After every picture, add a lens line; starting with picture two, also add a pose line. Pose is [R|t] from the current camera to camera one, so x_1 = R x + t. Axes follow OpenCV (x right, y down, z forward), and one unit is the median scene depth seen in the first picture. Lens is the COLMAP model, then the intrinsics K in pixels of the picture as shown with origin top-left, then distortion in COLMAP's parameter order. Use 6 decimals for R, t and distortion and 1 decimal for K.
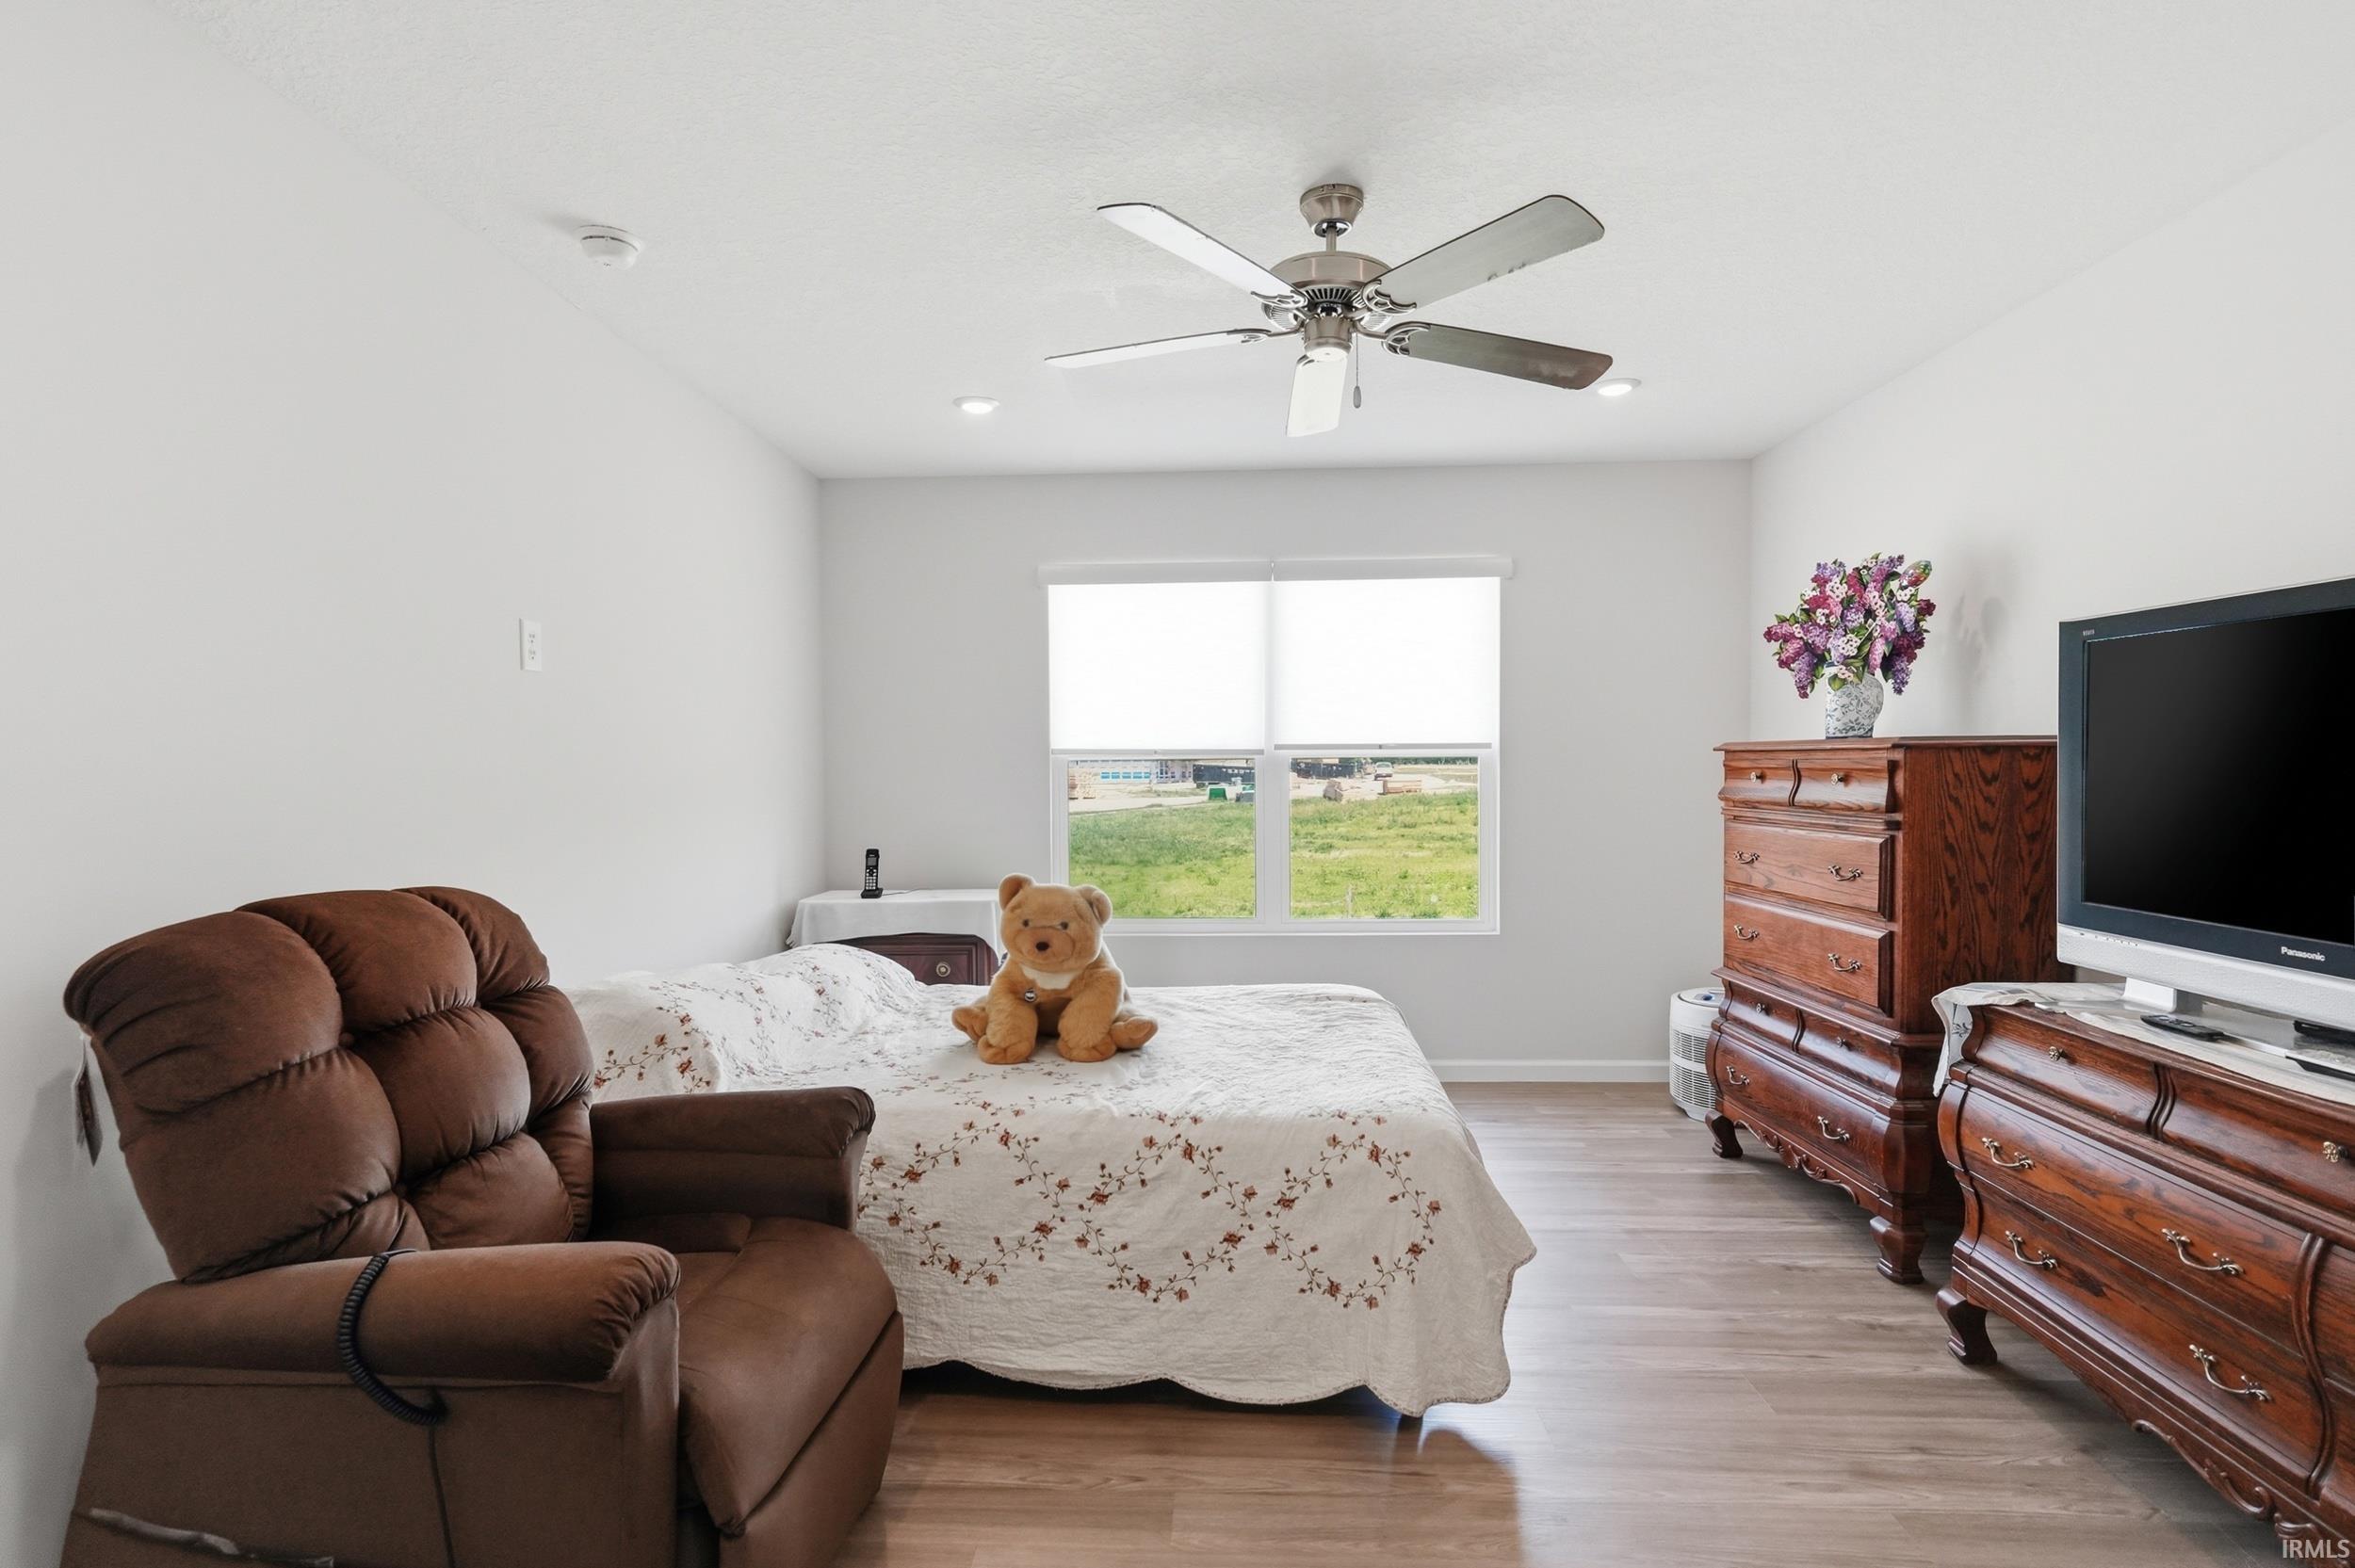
lens RADIAL K [[1169.9, 0, 1183.3], [0, 1169.9, 777.5], [0, 0, 1]] dist [0.002281, 0.000166]
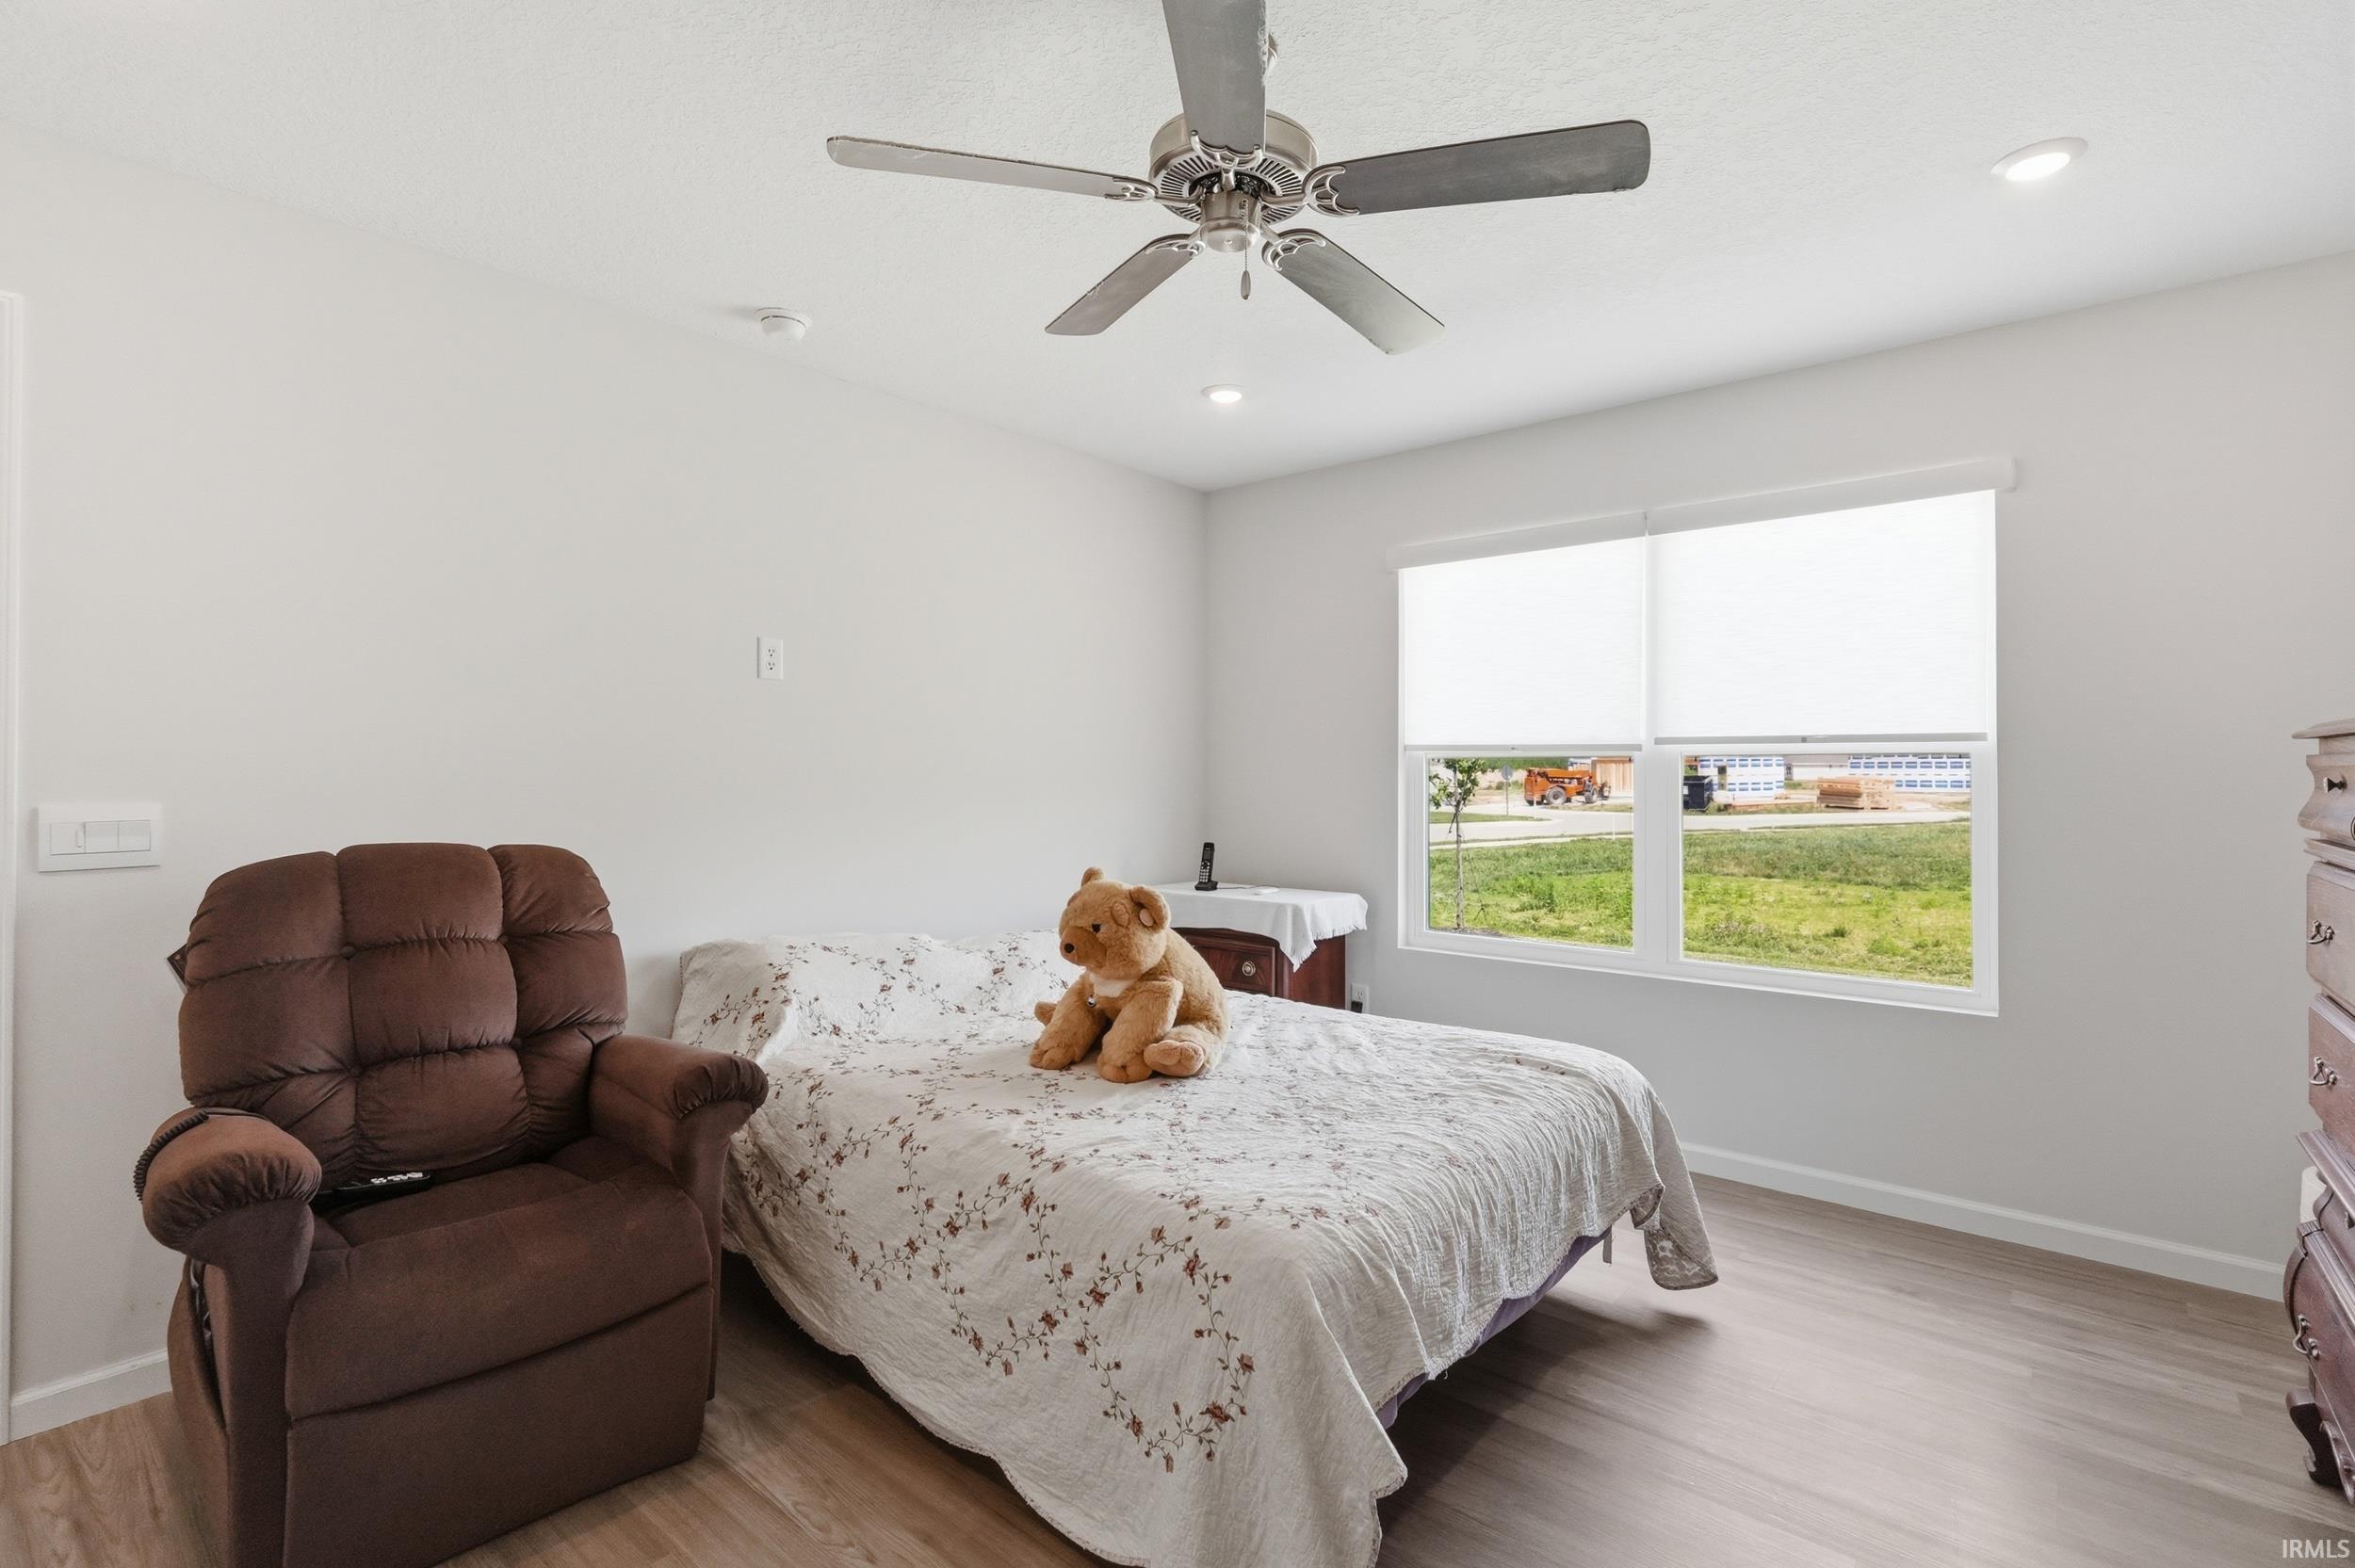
lens RADIAL K [[1104.7, 0, 1186.1], [0, 1104.7, 742.6], [0, 0, 1]] dist [0.001740, -0.000064]
pose [[0.787210, -0.006768, -0.616648, 0.603591], [-0.014676, 0.999451, -0.029705, 0.004671], [0.616511, 0.032434, 0.786678, 0.424121]]
